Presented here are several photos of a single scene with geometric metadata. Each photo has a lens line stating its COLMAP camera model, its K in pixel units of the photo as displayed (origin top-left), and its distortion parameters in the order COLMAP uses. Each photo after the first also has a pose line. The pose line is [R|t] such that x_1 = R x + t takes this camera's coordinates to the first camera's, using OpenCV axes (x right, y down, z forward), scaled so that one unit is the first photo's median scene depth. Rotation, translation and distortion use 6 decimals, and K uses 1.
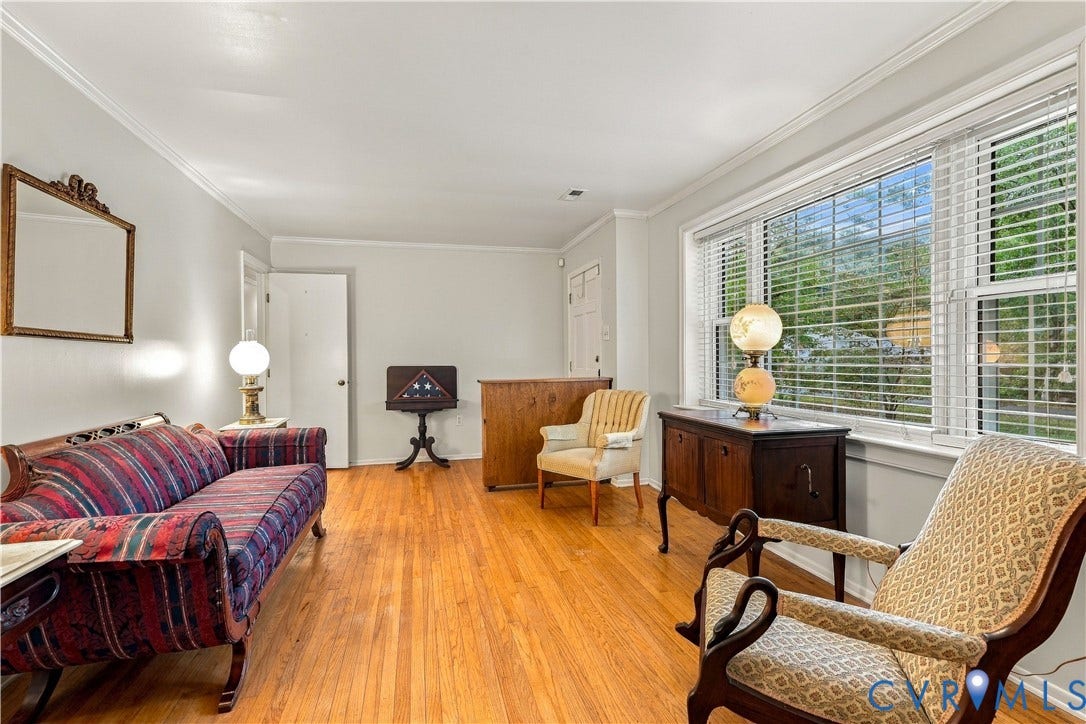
lens RADIAL K [[496.6, 0, 543.0], [0, 496.6, 362.0], [0, 0, 1]] dist [0.000094, -0.000001]
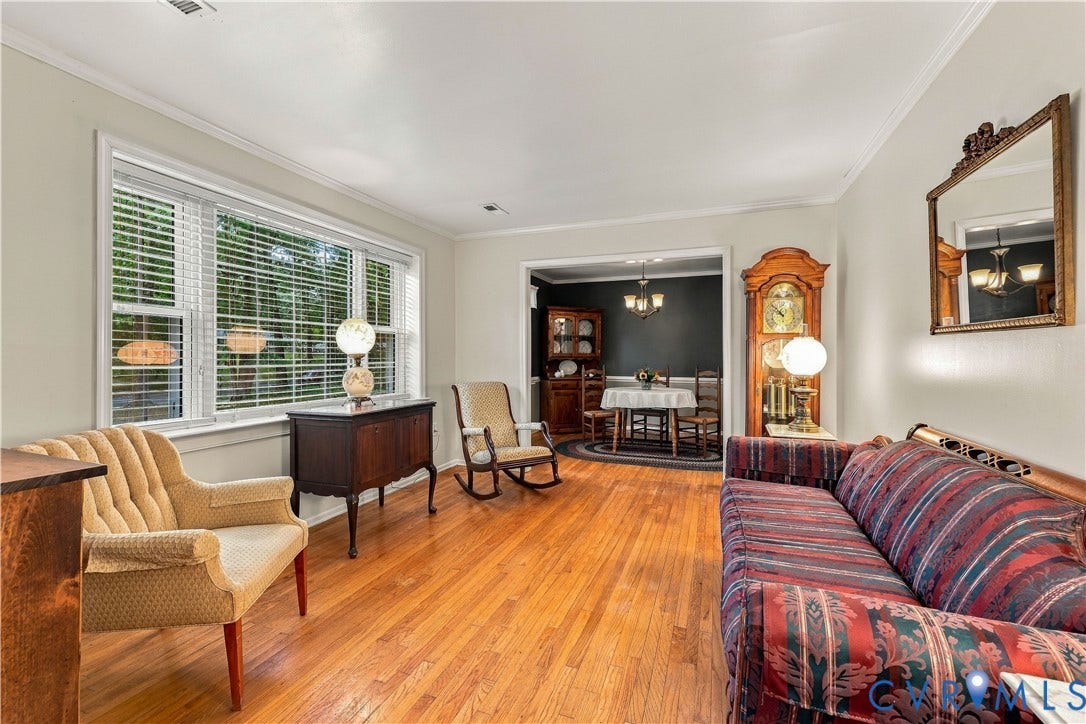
lens RADIAL K [[439.3, 0, 543.0], [0, 439.3, 362.0], [0, 0, 1]] dist [-0.000303, -0.000043]
pose [[-0.813699, 0.005552, 0.581260, -0.378338], [0.011519, 0.999912, 0.006575, -0.001860], [-0.581172, 0.012046, -0.813691, 0.984974]]
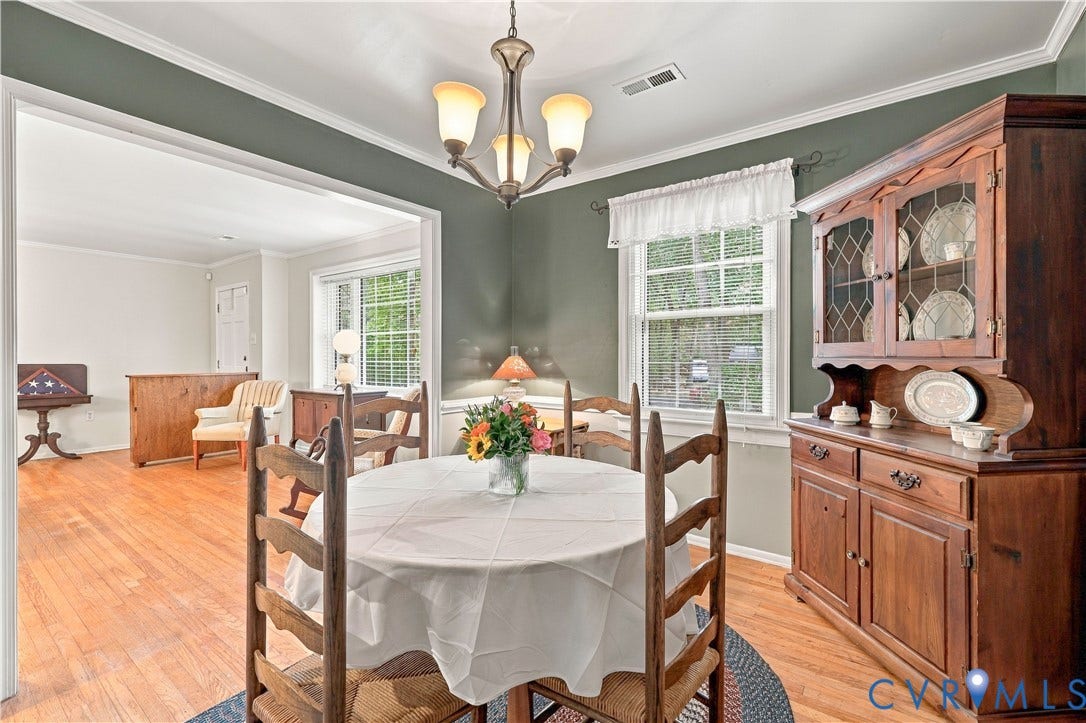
lens RADIAL K [[468.2, 0, 543.0], [0, 468.2, 361.5], [0, 0, 1]] dist [-0.001152, -0.000501]
pose [[0.775515, 0.003695, 0.631318, -0.067141], [-0.001318, 0.999990, -0.004233, 0.007451], [-0.631328, 0.002451, 0.775512, -0.501835]]
